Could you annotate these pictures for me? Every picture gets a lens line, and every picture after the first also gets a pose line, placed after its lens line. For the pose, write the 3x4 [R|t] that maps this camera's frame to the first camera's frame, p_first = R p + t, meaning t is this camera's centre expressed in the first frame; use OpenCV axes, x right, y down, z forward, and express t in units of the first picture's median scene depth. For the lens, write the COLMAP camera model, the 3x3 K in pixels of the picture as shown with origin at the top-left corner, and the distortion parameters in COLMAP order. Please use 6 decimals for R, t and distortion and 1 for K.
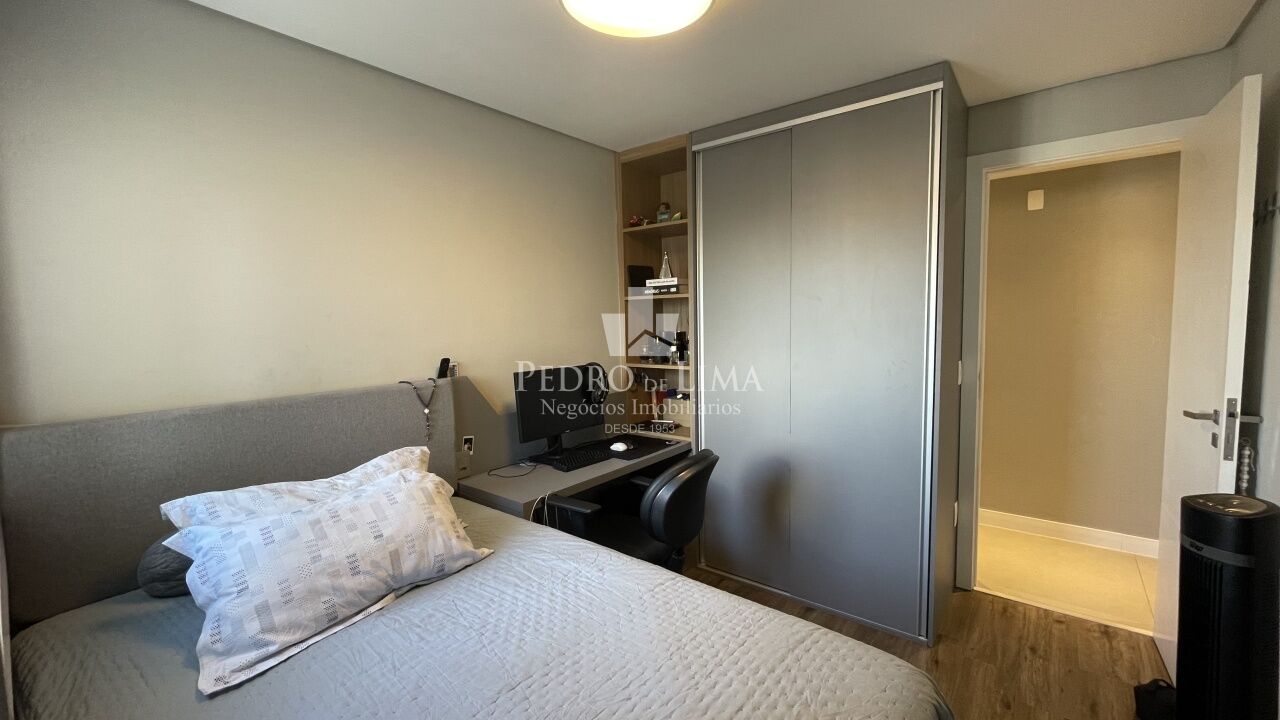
lens RADIAL K [[517.4, 0, 640.0], [0, 517.4, 360.0], [0, 0, 1]] dist [0.001038, -0.000139]
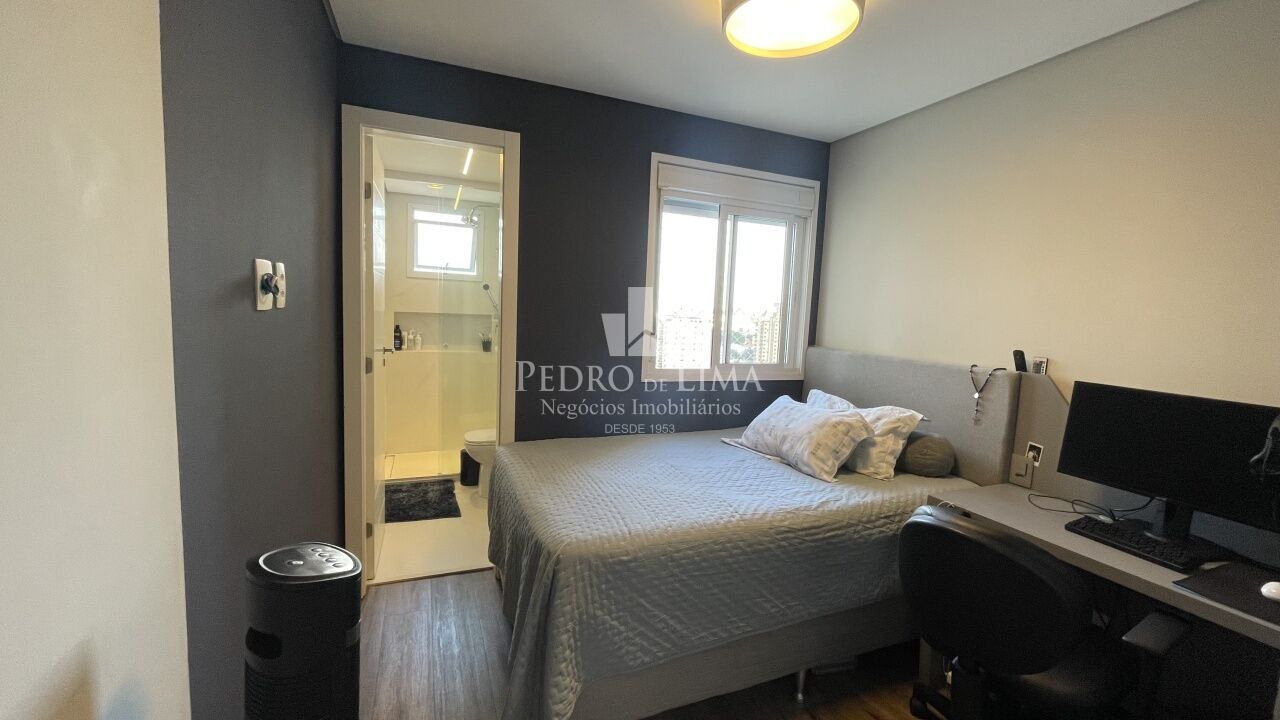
lens RADIAL K [[517.4, 0, 640.0], [0, 517.4, 360.0], [0, 0, 1]] dist [0.001038, -0.000139]
pose [[-0.491403, 0.082400, -0.867026, 0.810375], [-0.103245, 0.982983, 0.151936, -0.060105], [0.864791, 0.164178, -0.474533, 0.891550]]
